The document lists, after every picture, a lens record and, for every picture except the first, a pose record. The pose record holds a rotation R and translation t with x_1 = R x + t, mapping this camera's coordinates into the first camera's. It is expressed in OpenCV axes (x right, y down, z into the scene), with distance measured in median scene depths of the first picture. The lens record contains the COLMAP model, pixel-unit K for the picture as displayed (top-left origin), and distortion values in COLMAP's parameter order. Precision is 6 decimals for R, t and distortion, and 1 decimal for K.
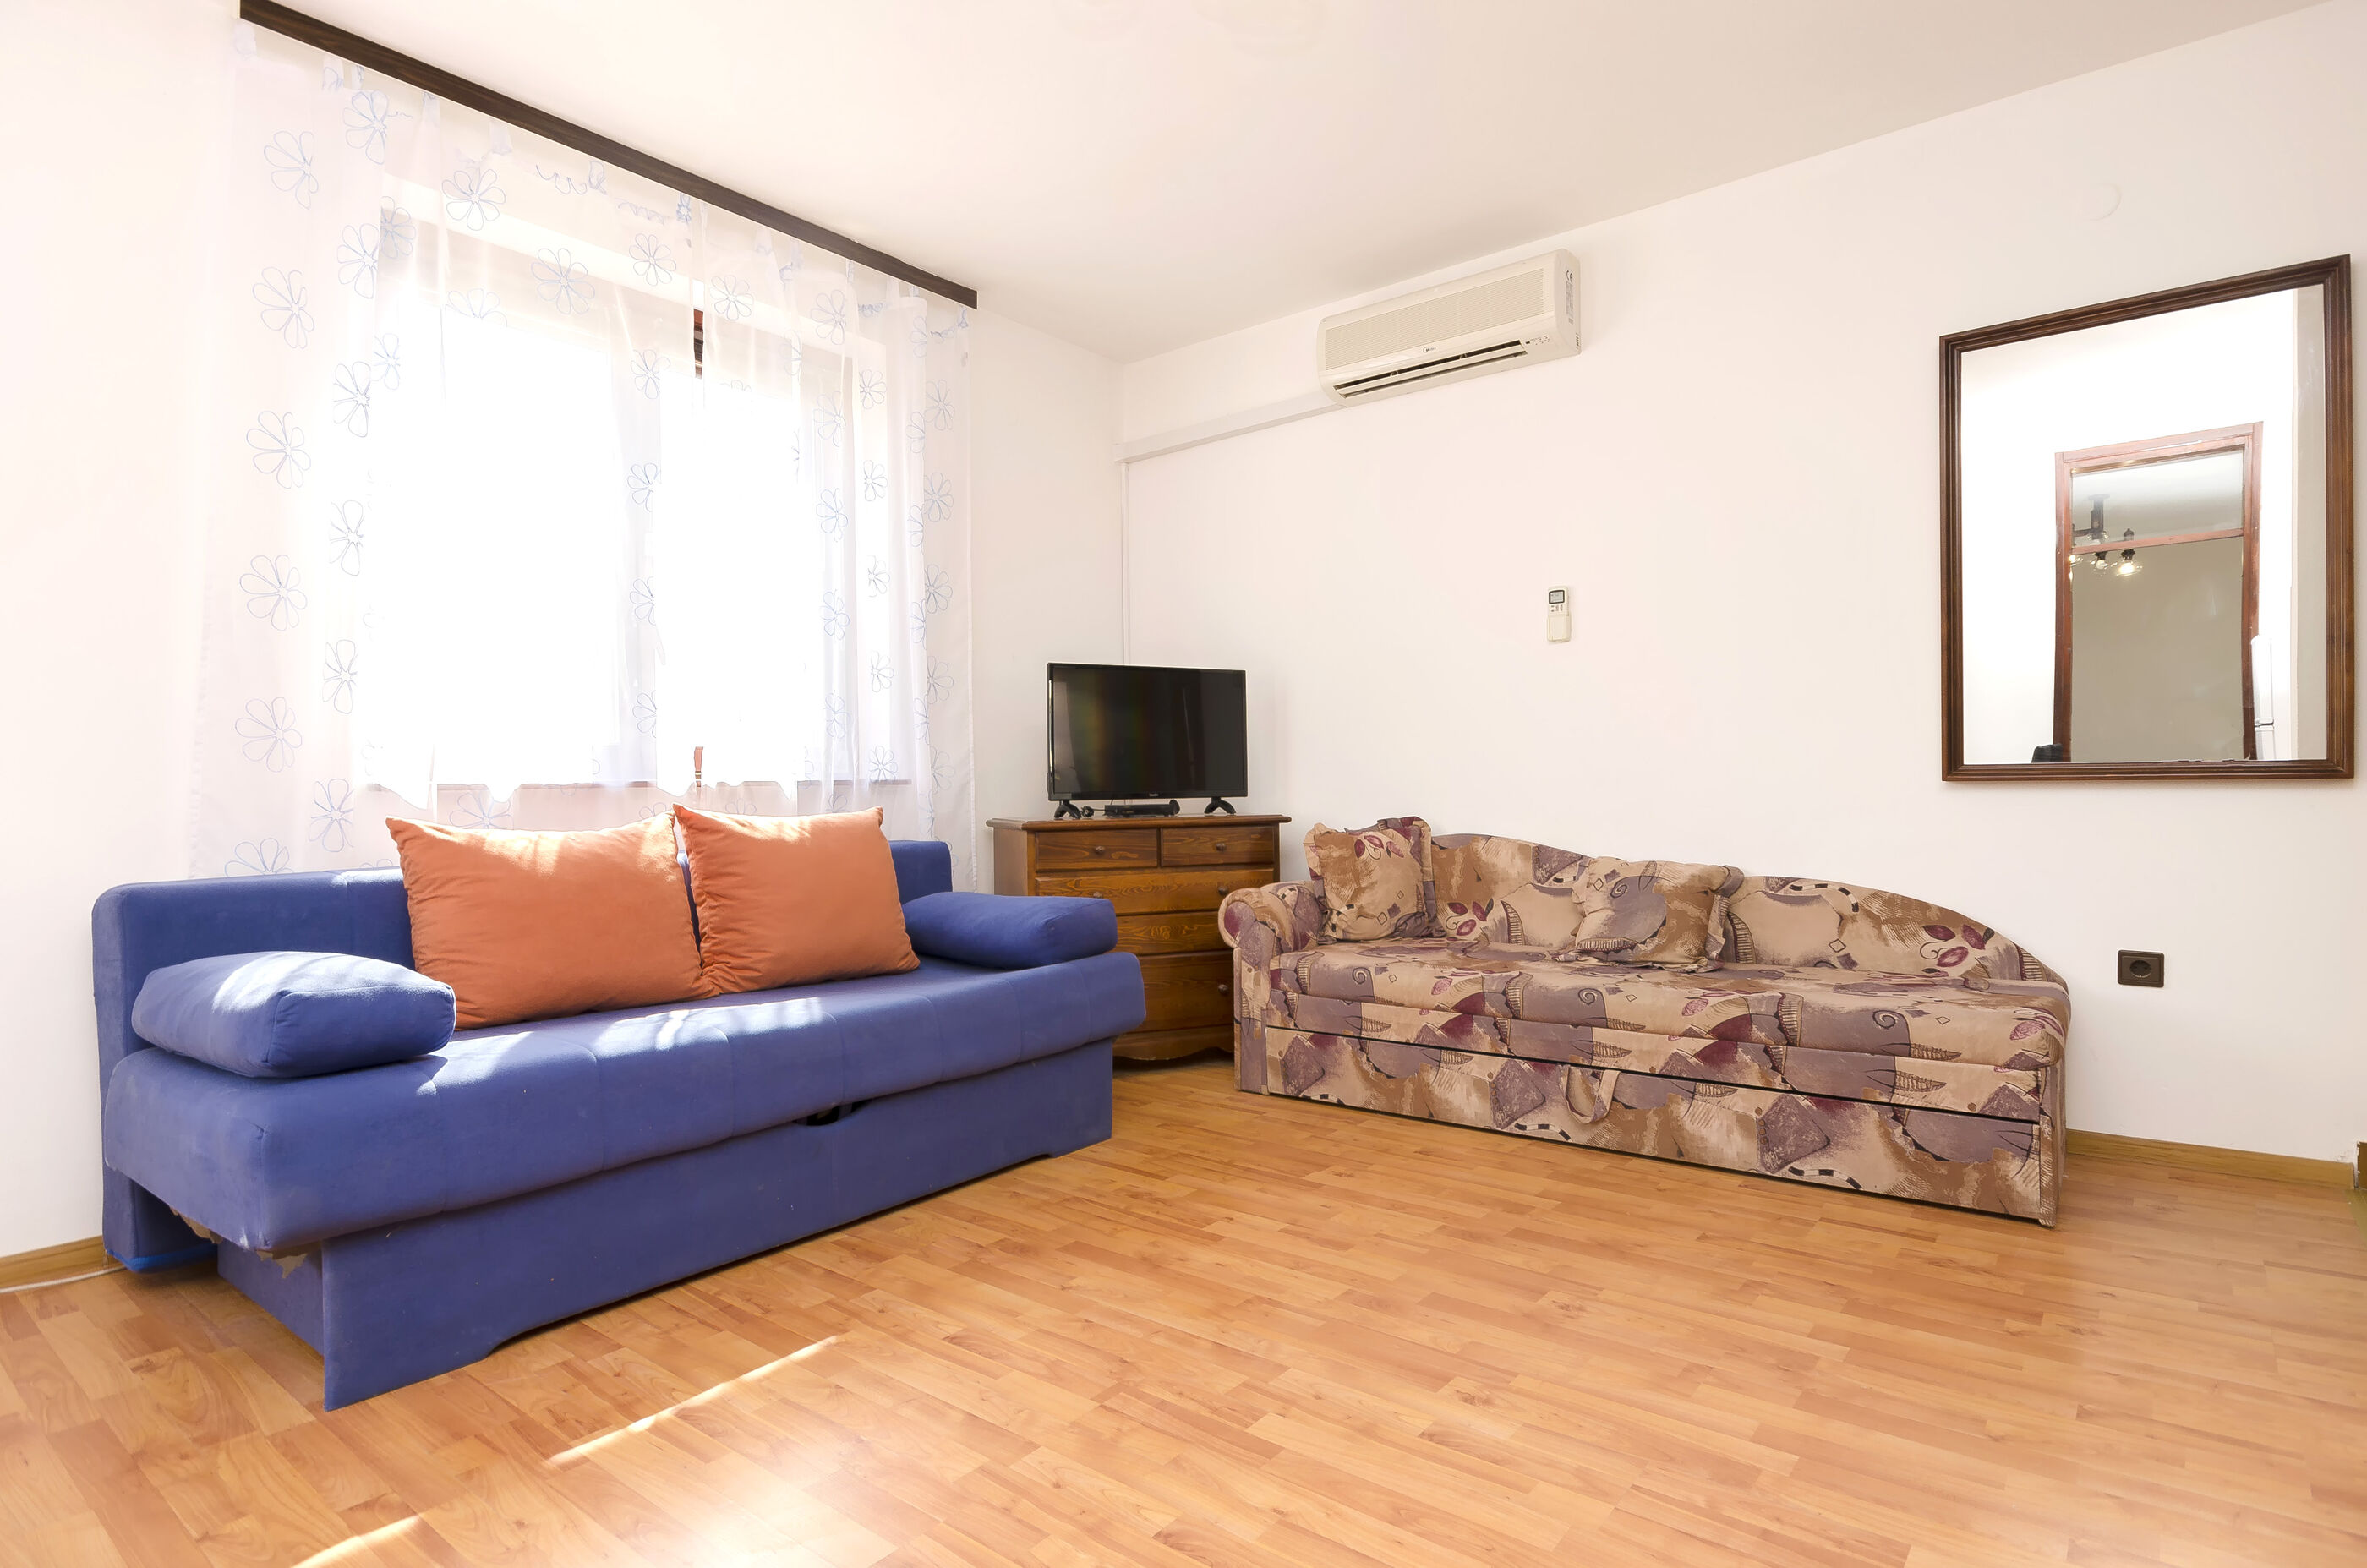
lens RADIAL K [[1246.1, 0, 1183.5], [0, 1246.1, 784.0], [0, 0, 1]] dist [-0.000643, -0.000853]
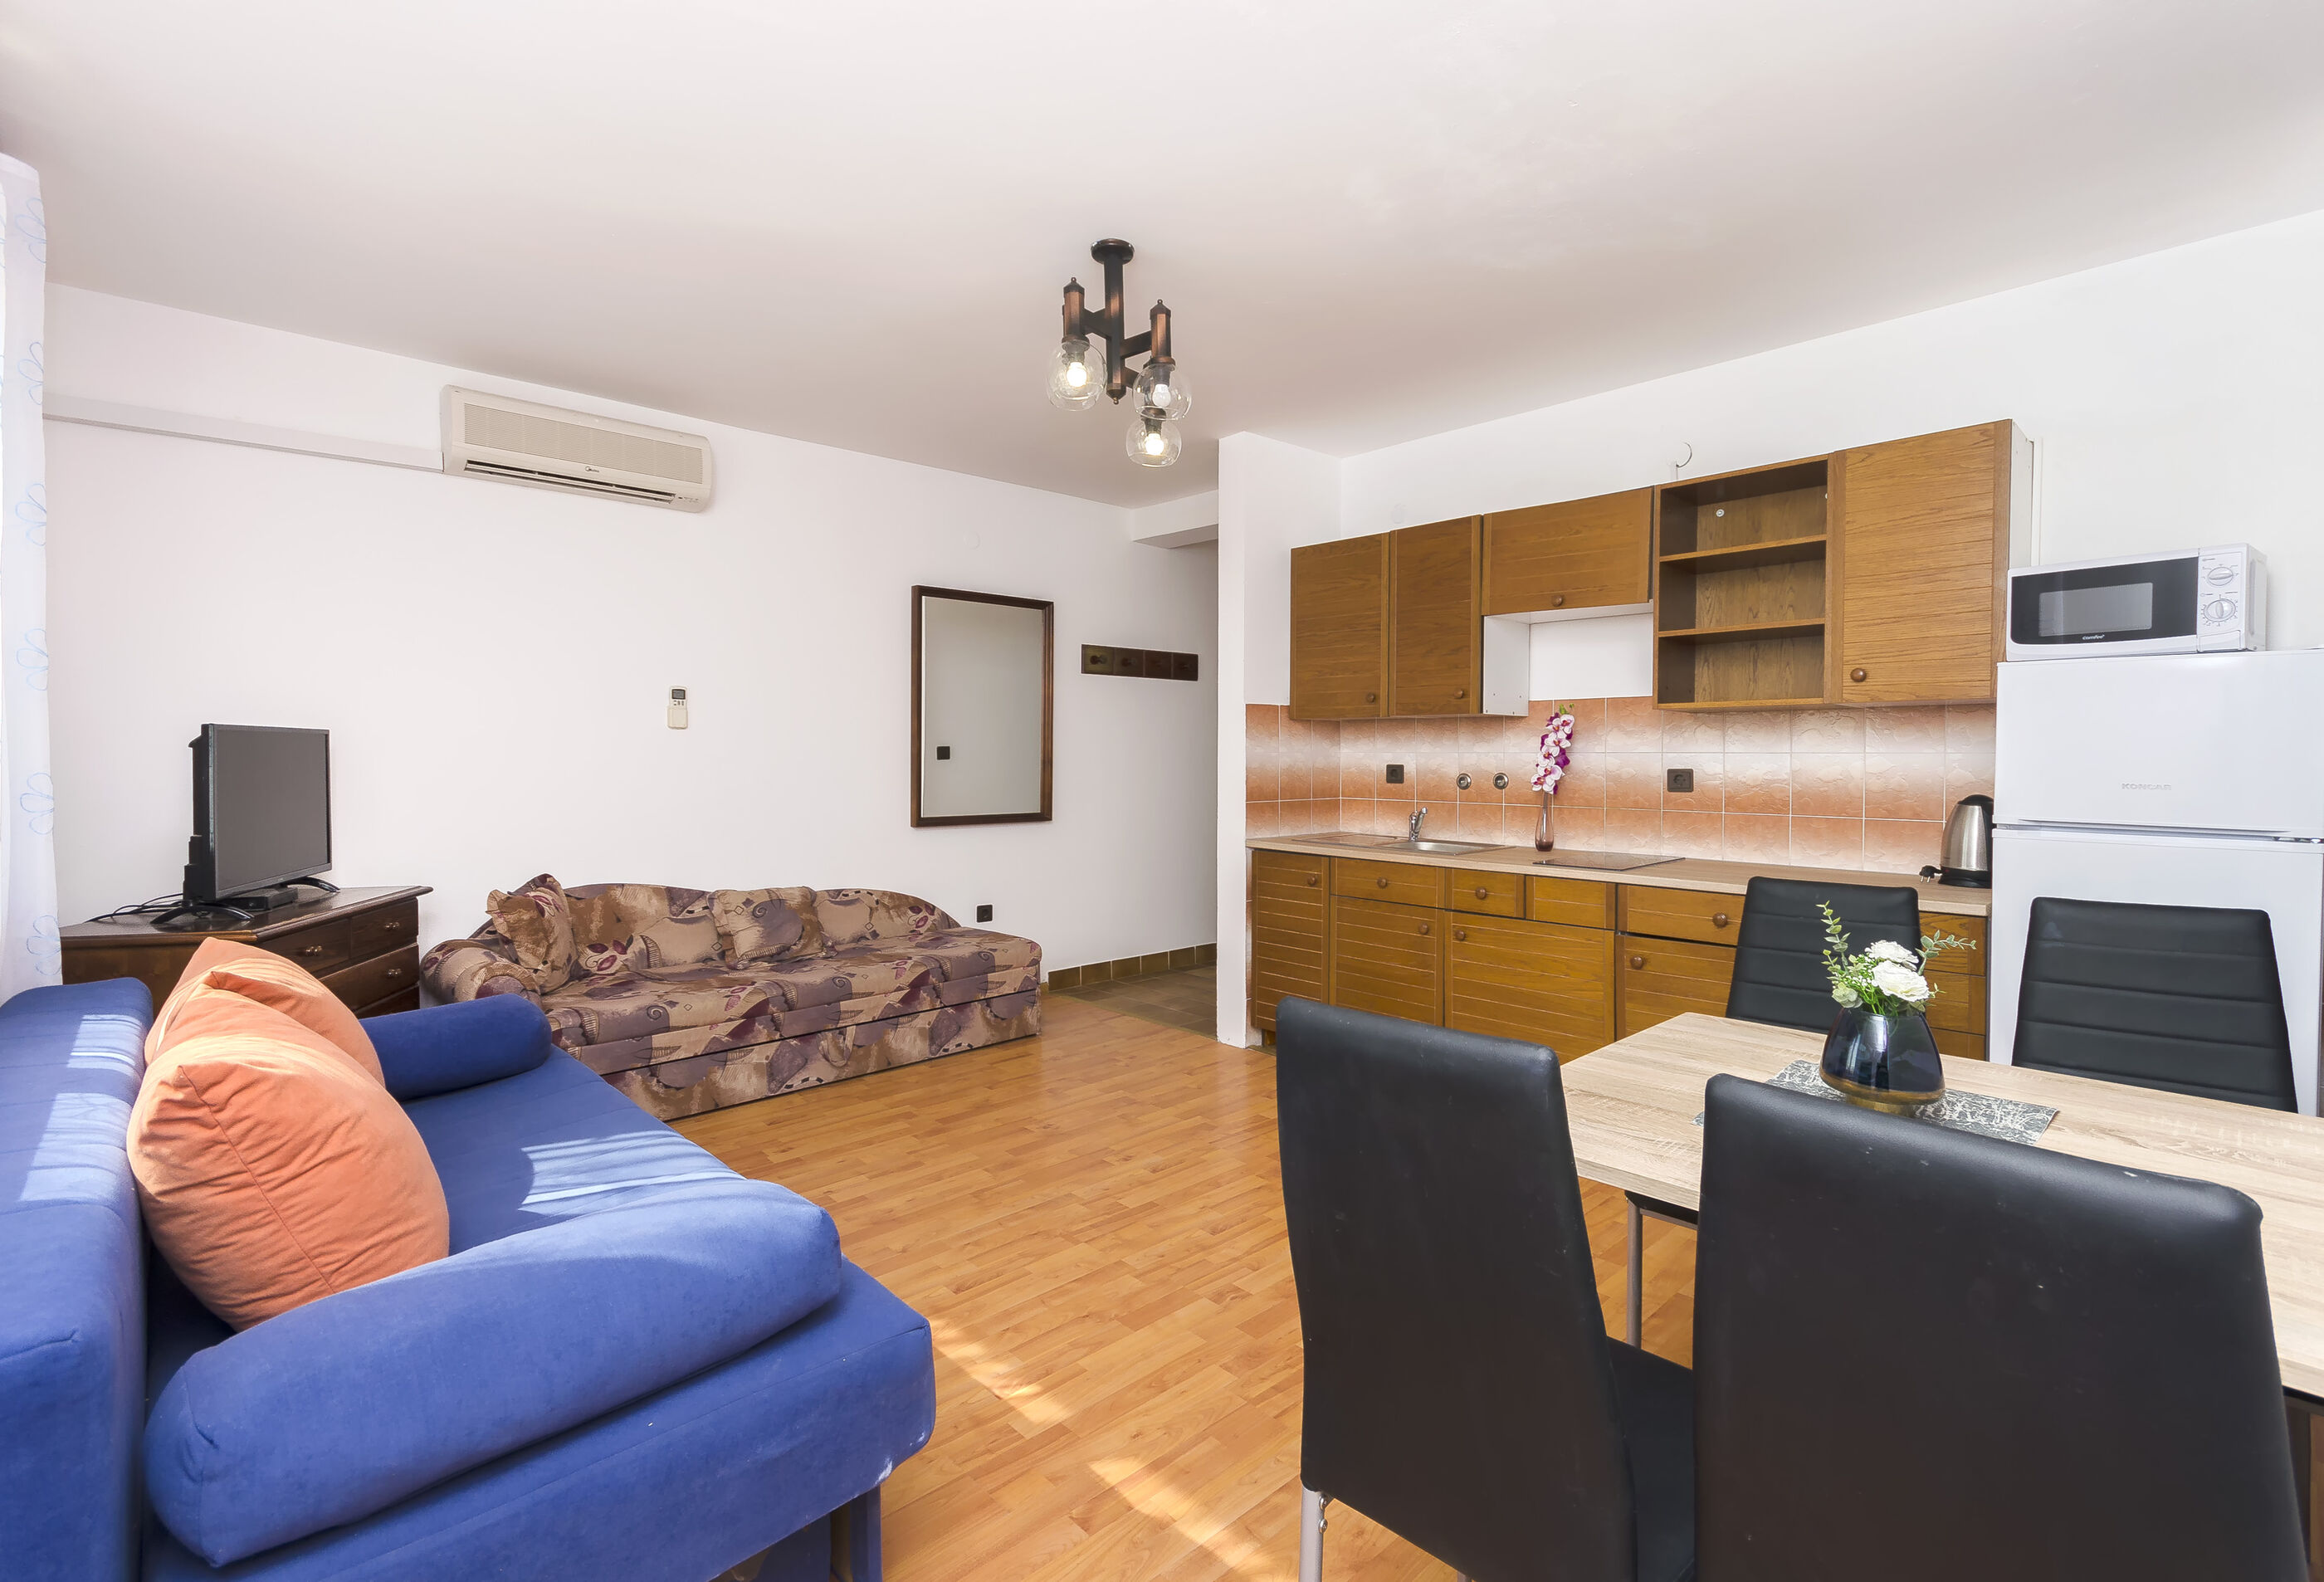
lens RADIAL K [[1023.0, 0, 1220.9], [0, 1023.0, 759.9], [0, 0, 1]] dist [0.000496, 0.000150]
pose [[0.121269, 0.009909, 0.992570, -0.931001], [-0.003112, 0.999949, -0.009602, -0.098525], [-0.992615, -0.001924, 0.121293, 0.412928]]
